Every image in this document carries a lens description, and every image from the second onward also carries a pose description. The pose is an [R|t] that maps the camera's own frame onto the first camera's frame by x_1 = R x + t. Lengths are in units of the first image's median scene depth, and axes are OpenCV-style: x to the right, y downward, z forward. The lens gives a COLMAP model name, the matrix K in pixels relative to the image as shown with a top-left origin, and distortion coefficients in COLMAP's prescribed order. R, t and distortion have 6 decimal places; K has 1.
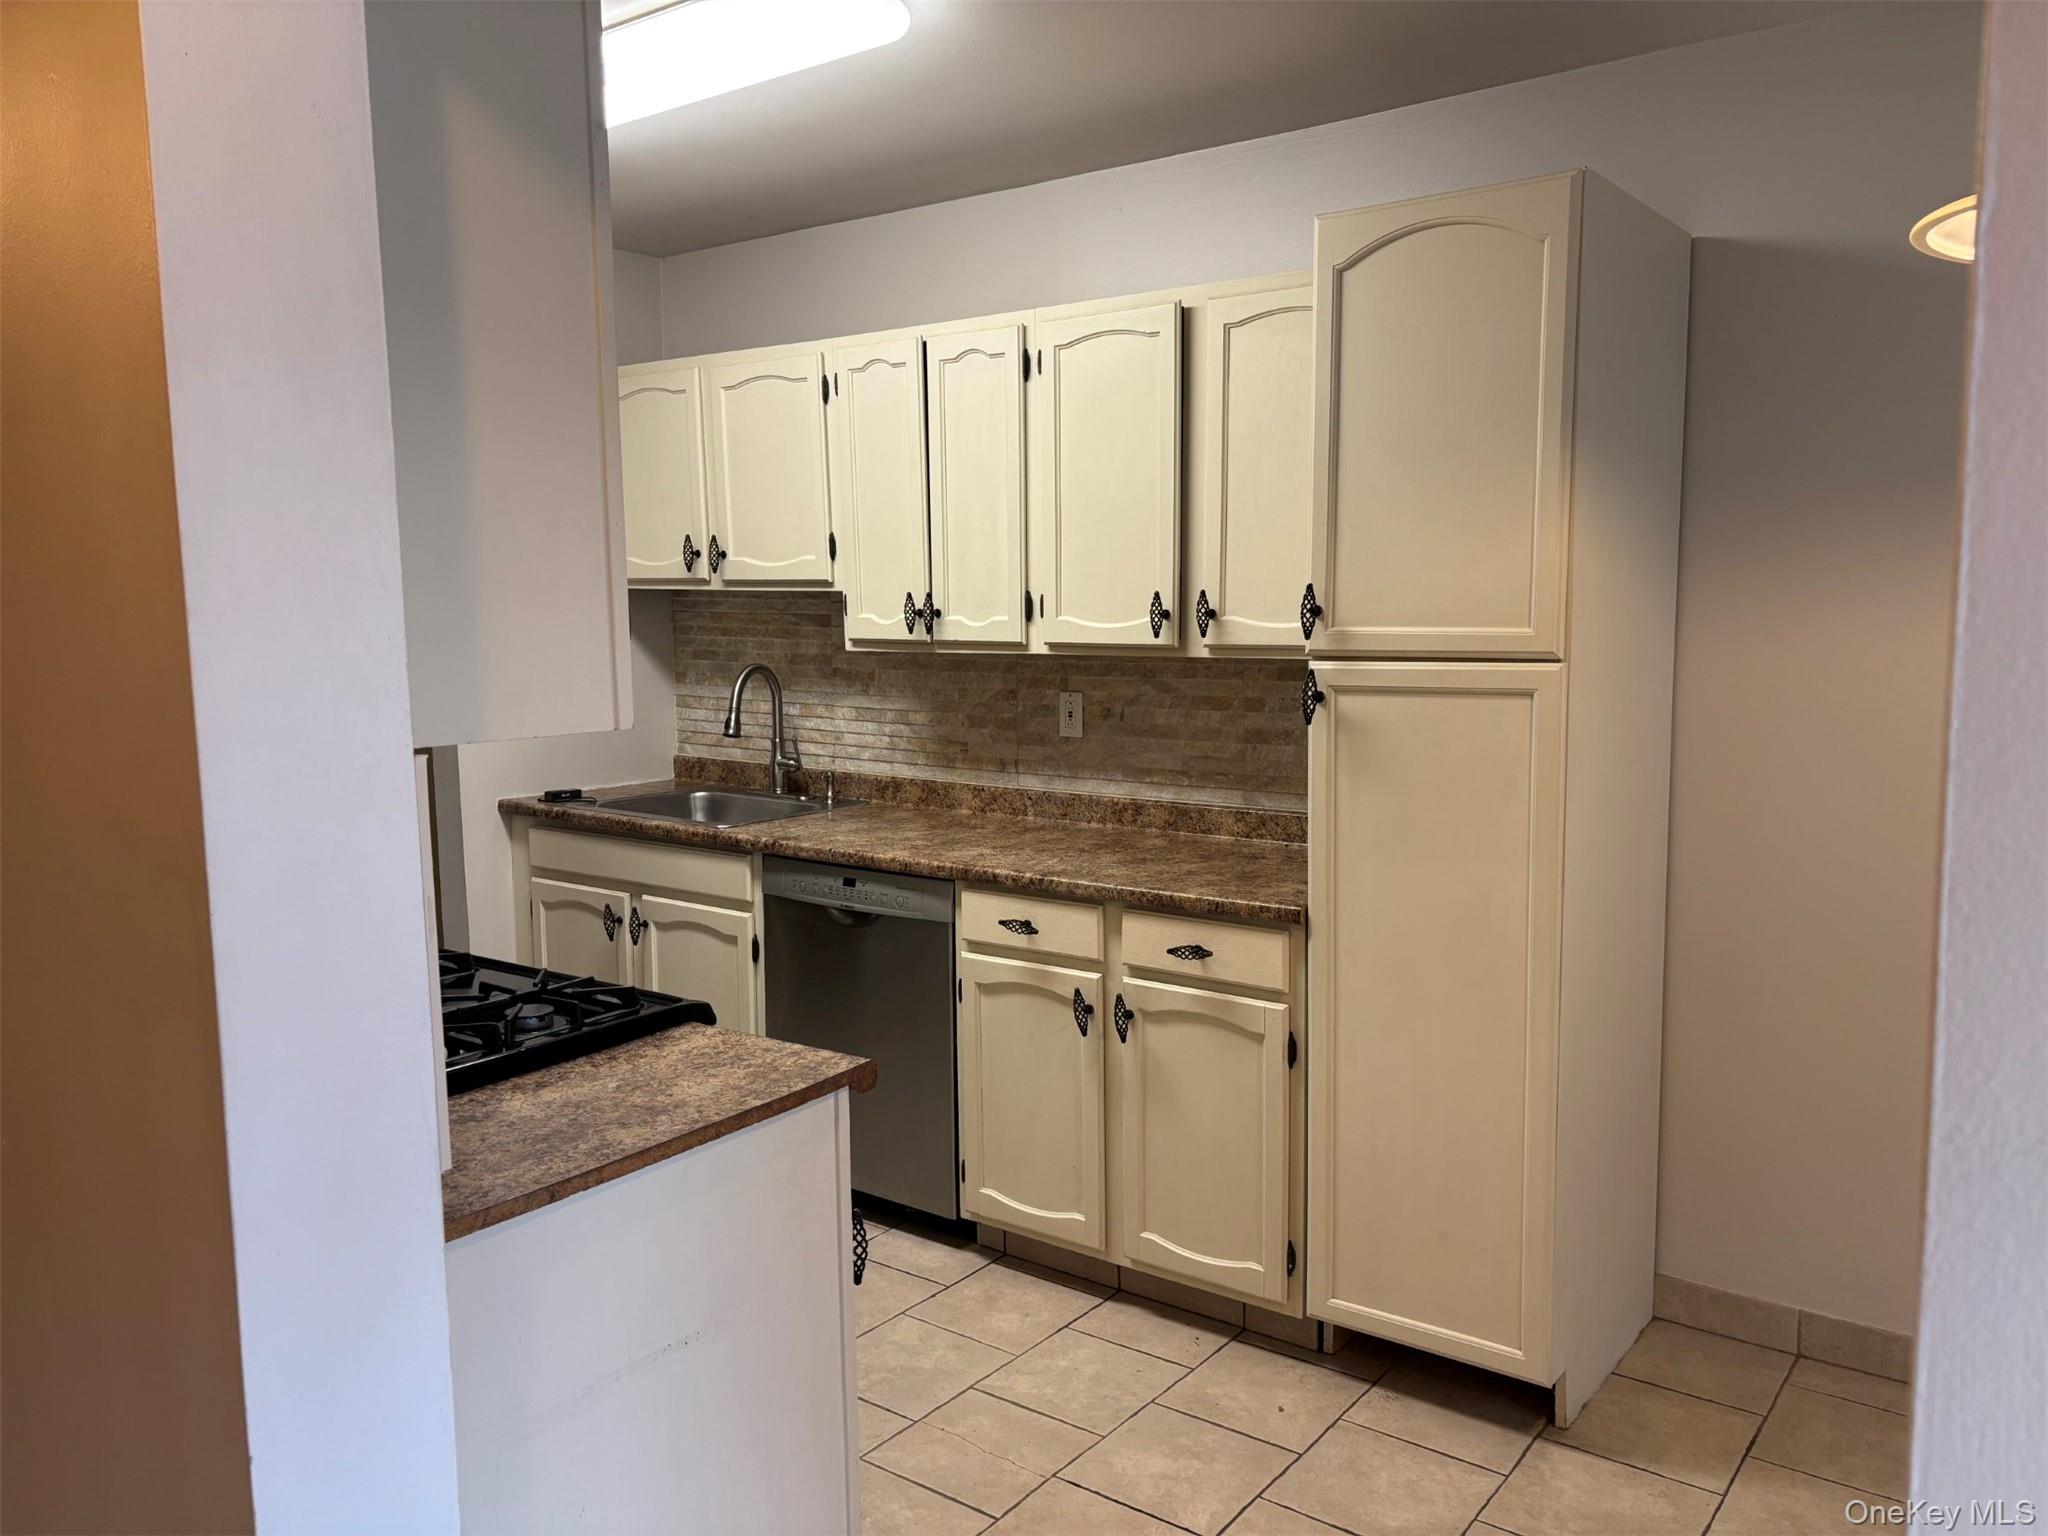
lens RADIAL K [[1536.4, 0, 1024.0], [0, 1536.4, 768.0], [0, 0, 1]] dist [0.093497, -0.081354]
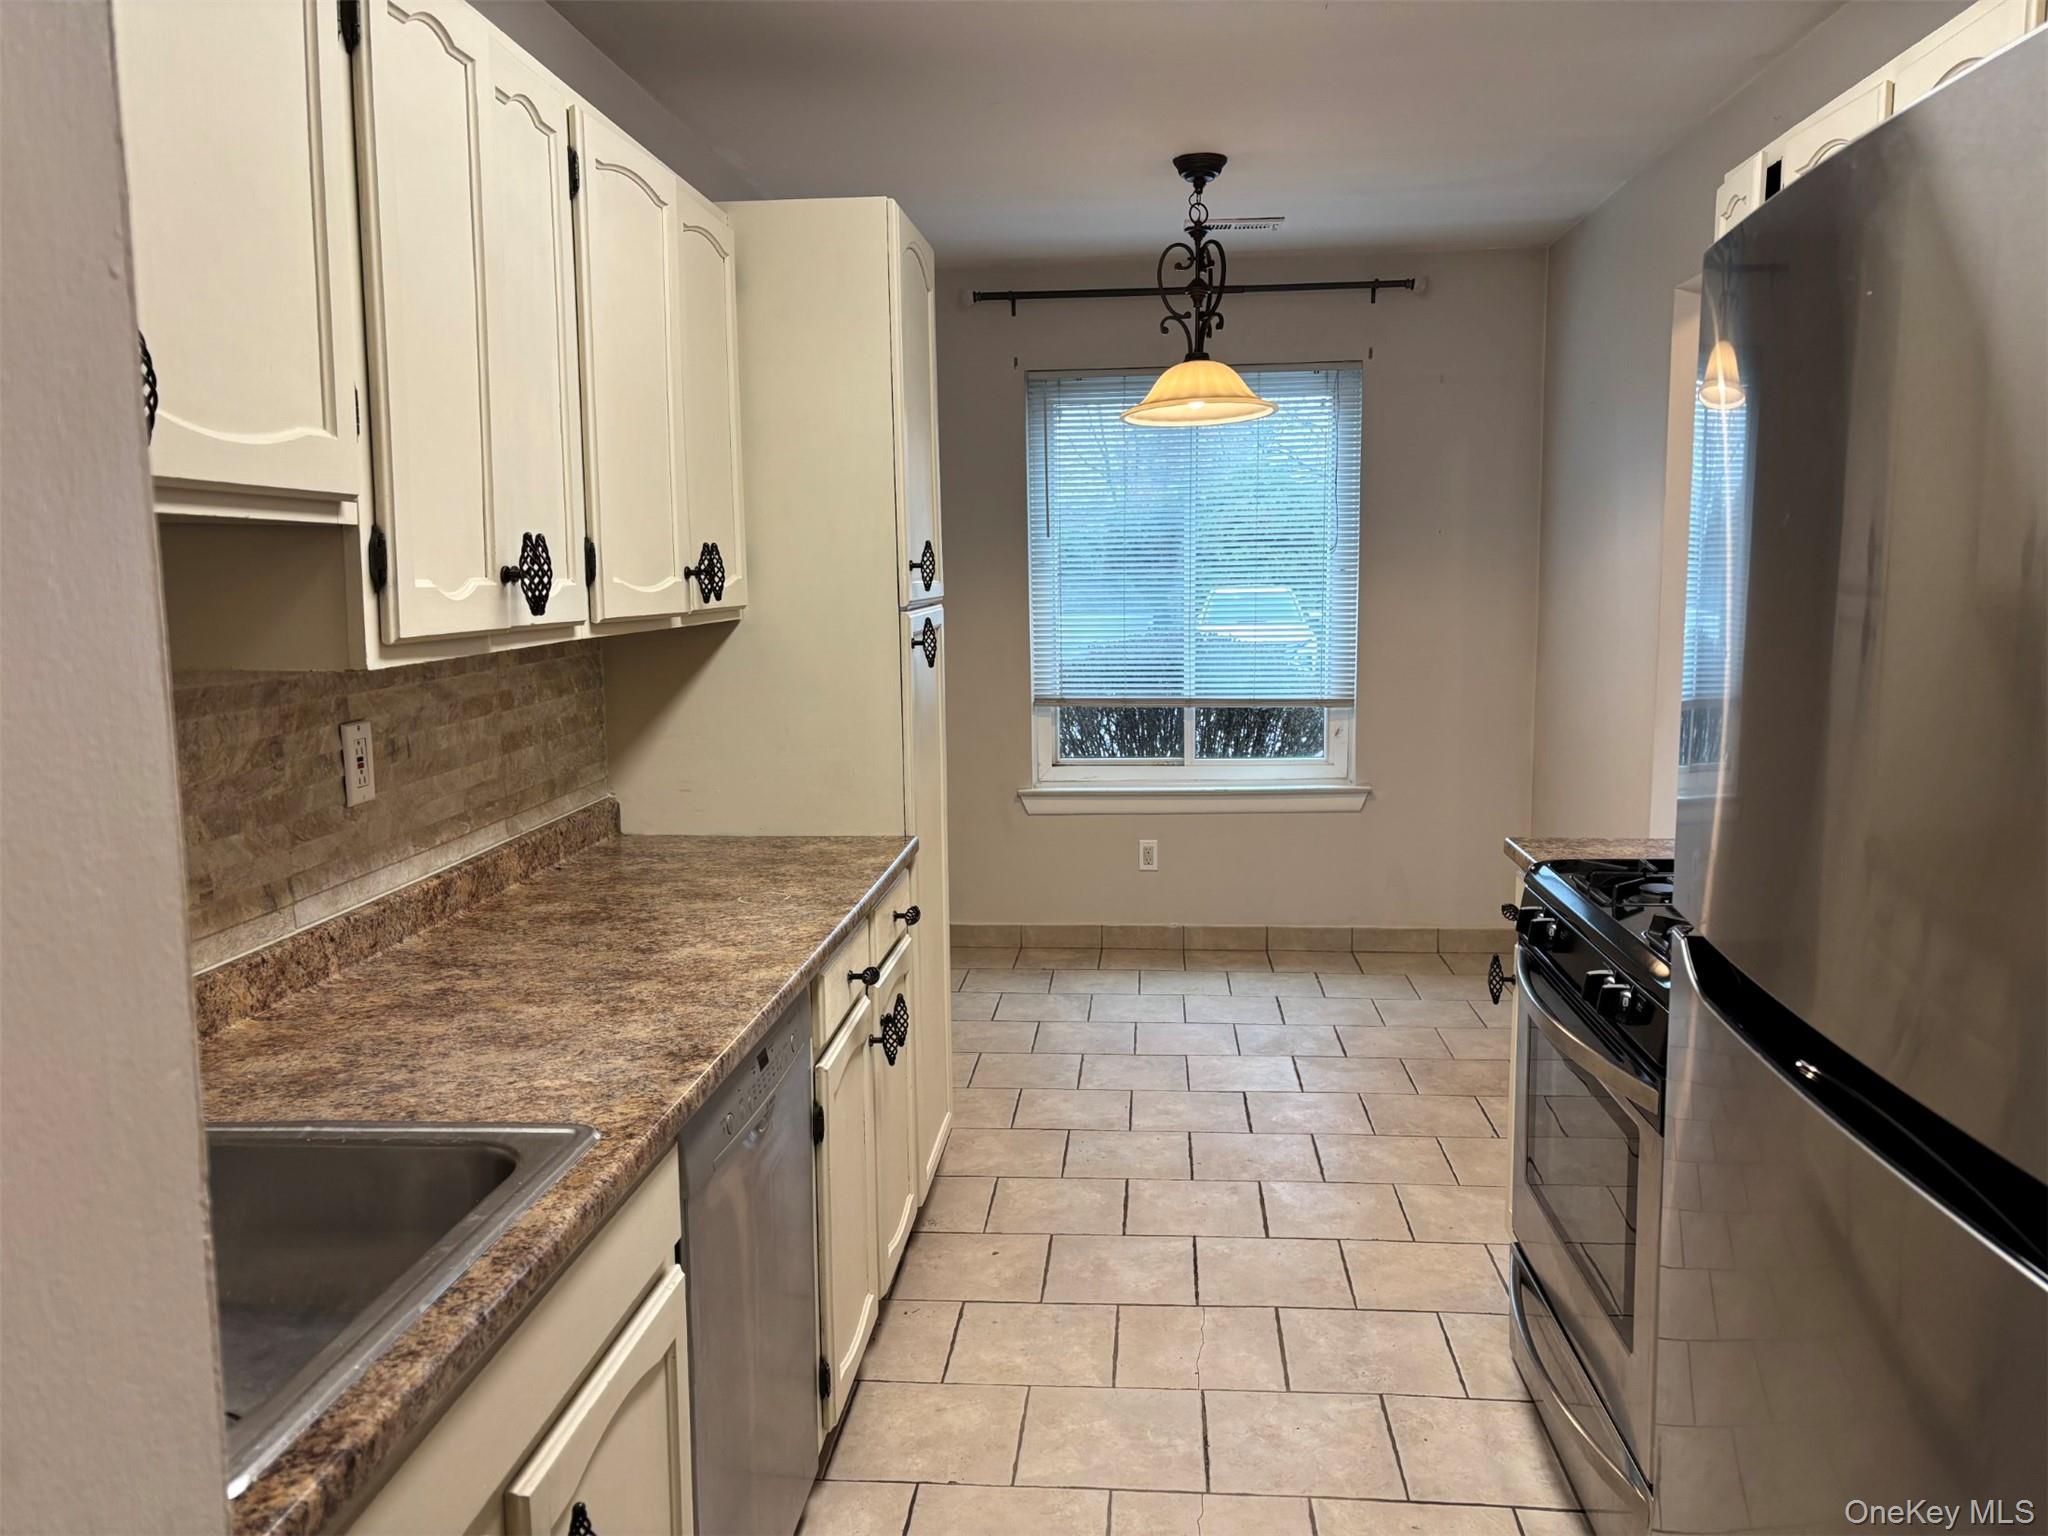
lens RADIAL K [[1536.4, 0, 1024.0], [0, 1536.4, 768.0], [0, 0, 1]] dist [0.093497, -0.081354]
pose [[-0.525681, -0.095520, 0.845302, -0.559271], [0.116230, 0.976292, 0.182604, -0.105749], [-0.842704, 0.194241, -0.502116, 1.061914]]
